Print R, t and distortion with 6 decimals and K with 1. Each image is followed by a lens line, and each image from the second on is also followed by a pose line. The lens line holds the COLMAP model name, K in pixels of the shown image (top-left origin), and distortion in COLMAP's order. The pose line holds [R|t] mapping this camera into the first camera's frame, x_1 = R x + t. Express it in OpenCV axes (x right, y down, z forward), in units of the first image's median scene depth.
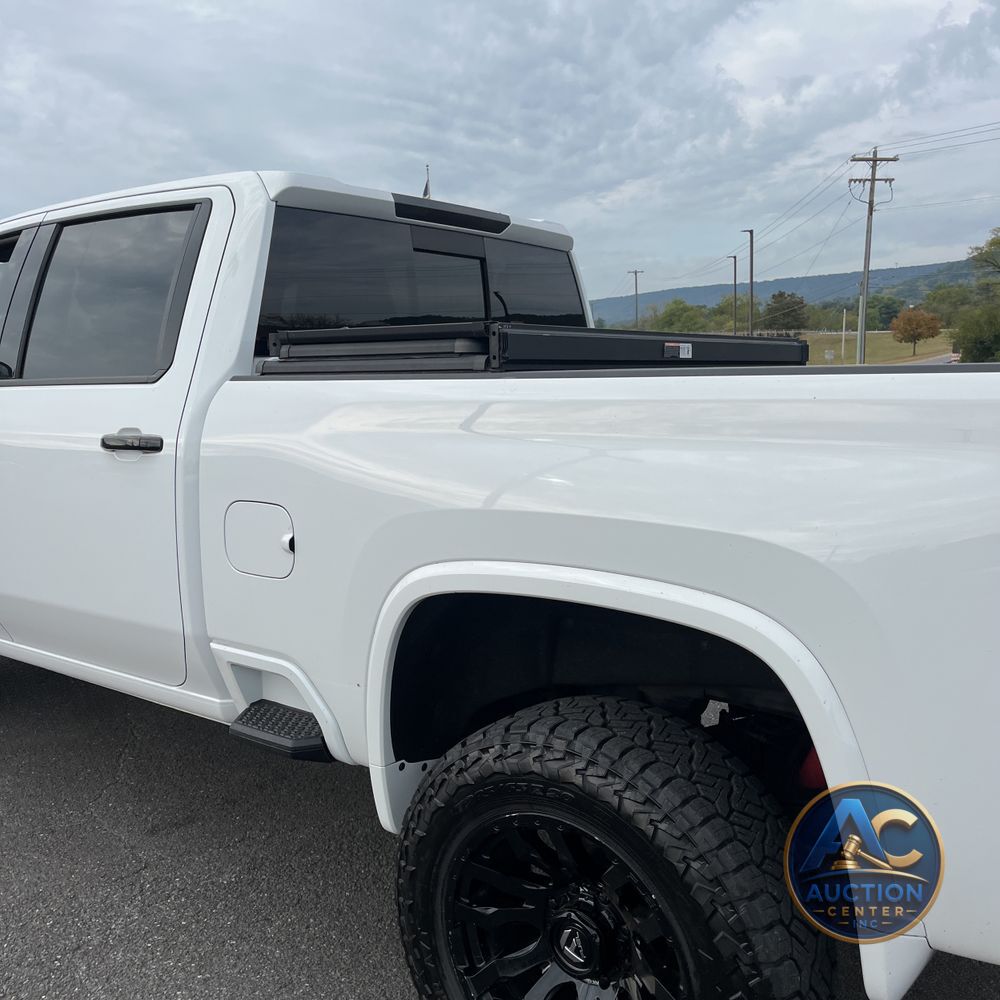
lens RADIAL K [[1002.7, 0, 496.7], [0, 1002.7, 506.9], [0, 0, 1]] dist [0.072769, -0.085083]
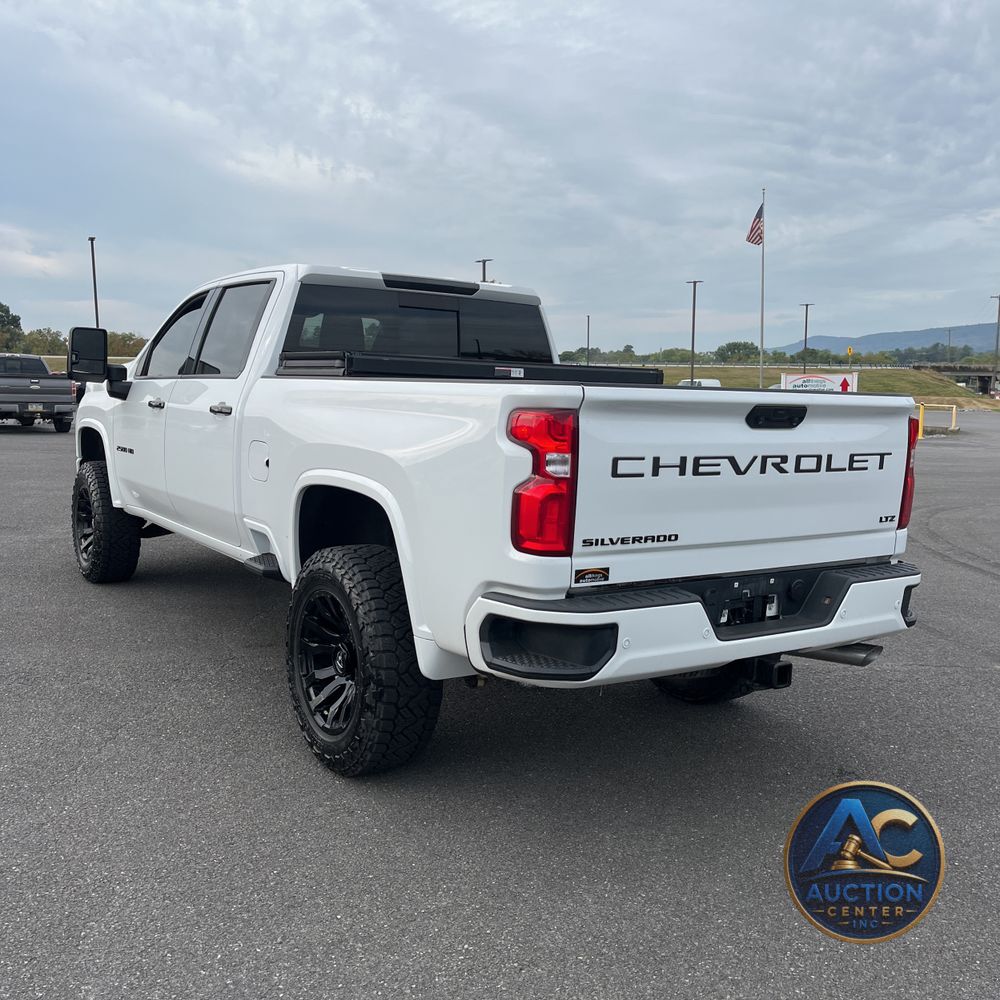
lens RADIAL K [[939.2, 0, 459.7], [0, 939.2, 500.5], [0, 0, 1]] dist [0.099896, -0.119610]
pose [[0.946699, 0.081517, -0.311635, 0.625622], [-0.087366, 0.996165, -0.004831, 0.075113], [0.310046, 0.031800, 0.950190, -0.525797]]
